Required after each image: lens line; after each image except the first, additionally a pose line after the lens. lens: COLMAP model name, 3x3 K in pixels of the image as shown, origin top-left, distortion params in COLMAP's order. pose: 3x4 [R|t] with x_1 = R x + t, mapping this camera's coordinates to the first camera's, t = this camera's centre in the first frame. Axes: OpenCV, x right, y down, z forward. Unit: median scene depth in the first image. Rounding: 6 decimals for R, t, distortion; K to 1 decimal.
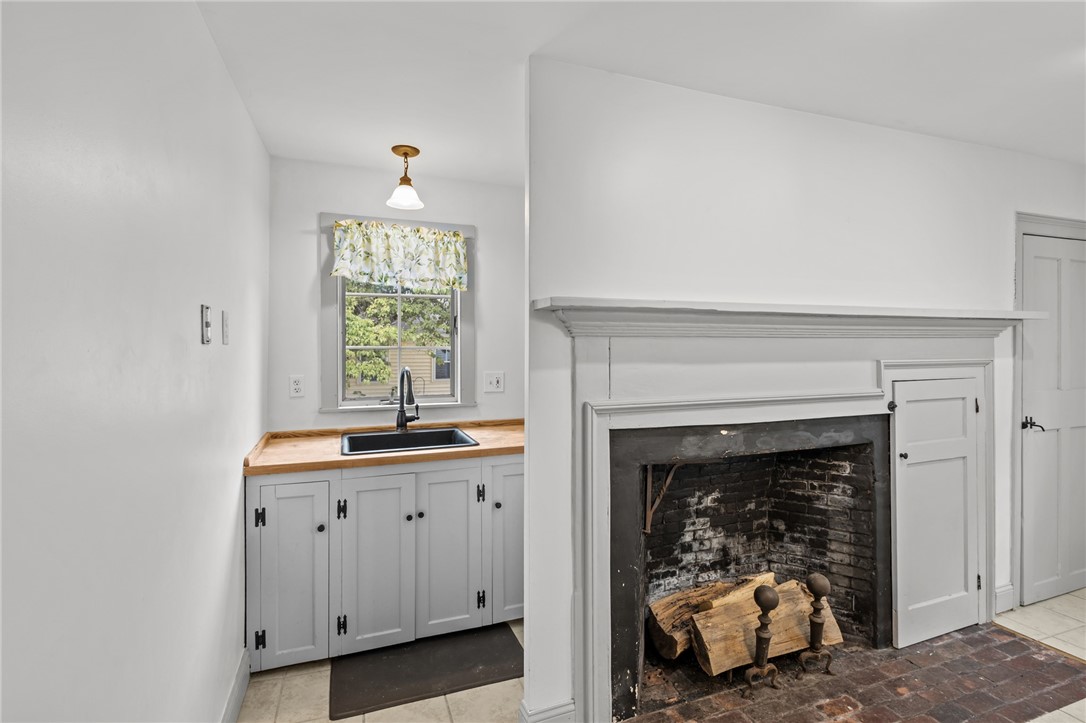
lens RADIAL K [[507.1, 0, 544.1], [0, 507.1, 352.6], [0, 0, 1]] dist [0.018773, -0.007276]
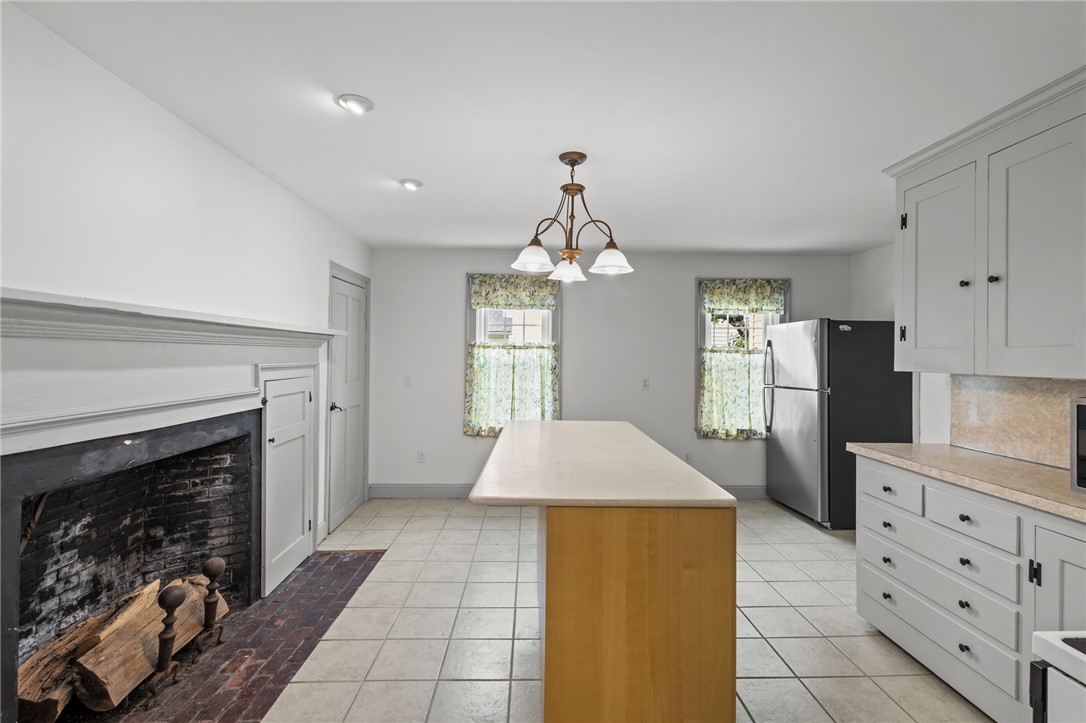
lens RADIAL K [[507.1, 0, 544.1], [0, 507.1, 352.6], [0, 0, 1]] dist [0.018773, -0.007276]
pose [[0.313614, 0.013110, 0.949460, -0.268481], [-0.004126, 0.999914, -0.012444, -0.000286], [-0.949542, -0.000014, 0.313641, -0.024522]]
